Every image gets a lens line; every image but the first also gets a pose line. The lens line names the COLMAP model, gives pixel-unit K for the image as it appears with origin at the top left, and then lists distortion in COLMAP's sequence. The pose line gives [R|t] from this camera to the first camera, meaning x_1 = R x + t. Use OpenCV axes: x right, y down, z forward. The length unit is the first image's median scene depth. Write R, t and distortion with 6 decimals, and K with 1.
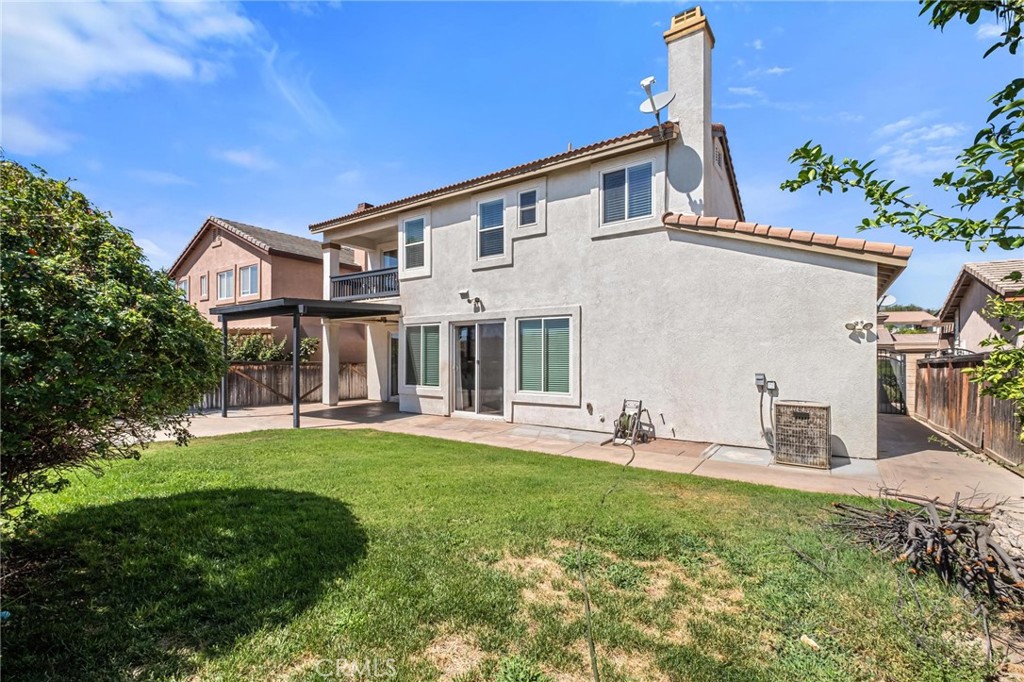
lens RADIAL K [[442.9, 0, 517.0], [0, 442.9, 344.0], [0, 0, 1]] dist [0.000238, -0.000418]
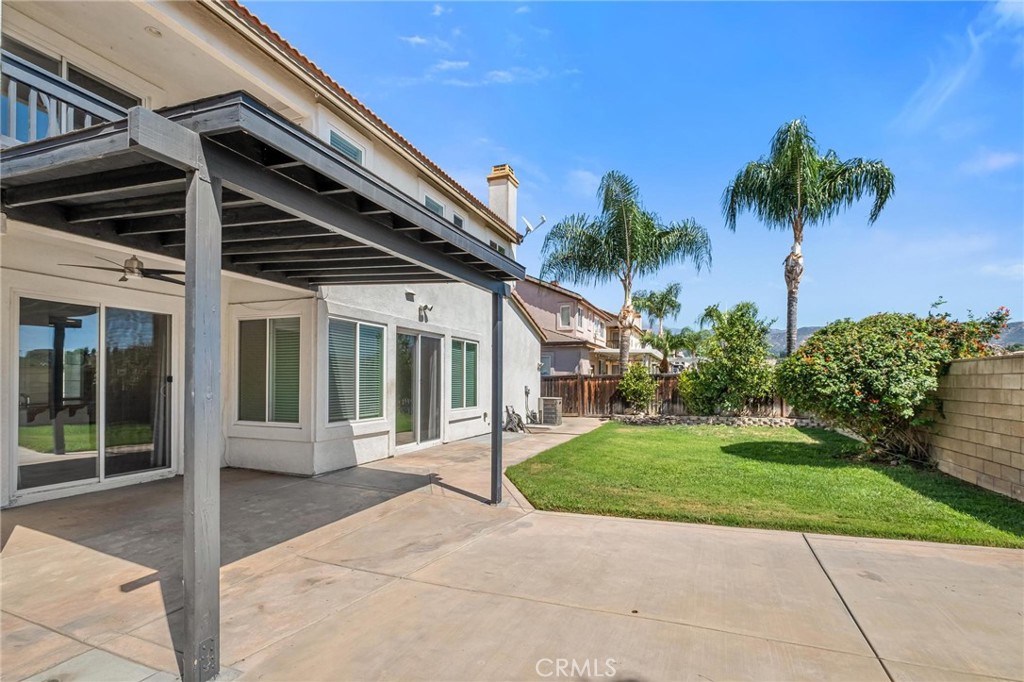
lens RADIAL K [[458.5, 0, 515.2], [0, 458.5, 380.4], [0, 0, 1]] dist [-0.000698, -0.000544]
pose [[-0.206811, -0.001706, 0.978379, -1.040294], [-0.033371, 0.999429, -0.005311, 0.040324], [-0.977812, -0.033748, -0.206750, 1.072789]]
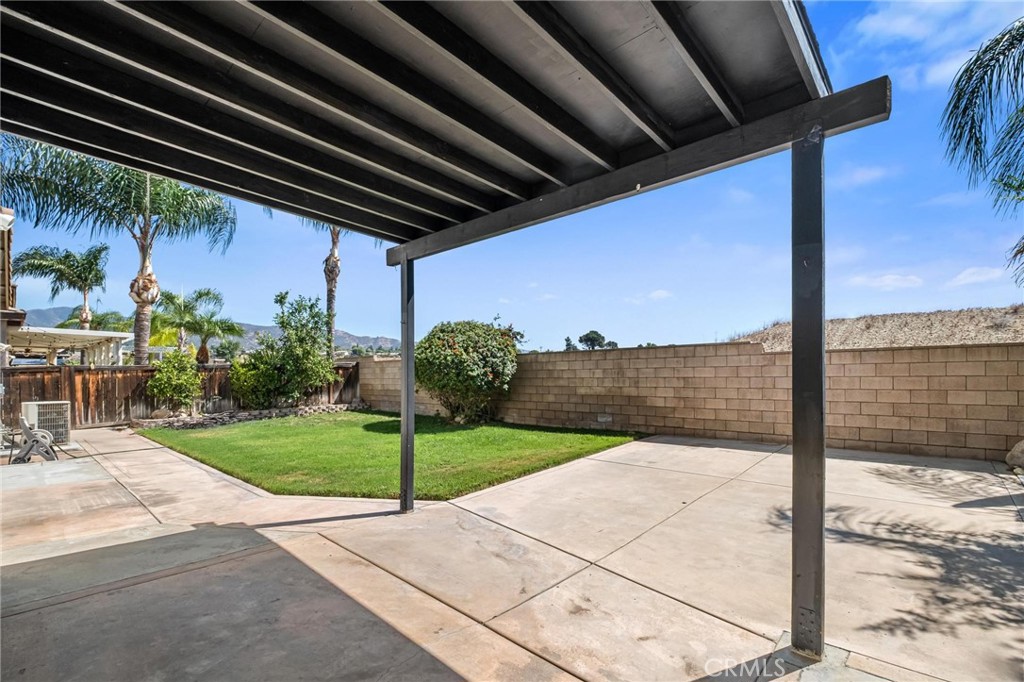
lens RADIAL K [[467.4, 0, 515.4], [0, 467.4, 372.8], [0, 0, 1]] dist [-0.000804, -0.000160]
pose [[-0.988175, 0.015976, 0.152494, -0.670906], [0.012413, 0.999628, -0.024292, 0.060588], [-0.152825, -0.022111, -0.988006, 1.437624]]
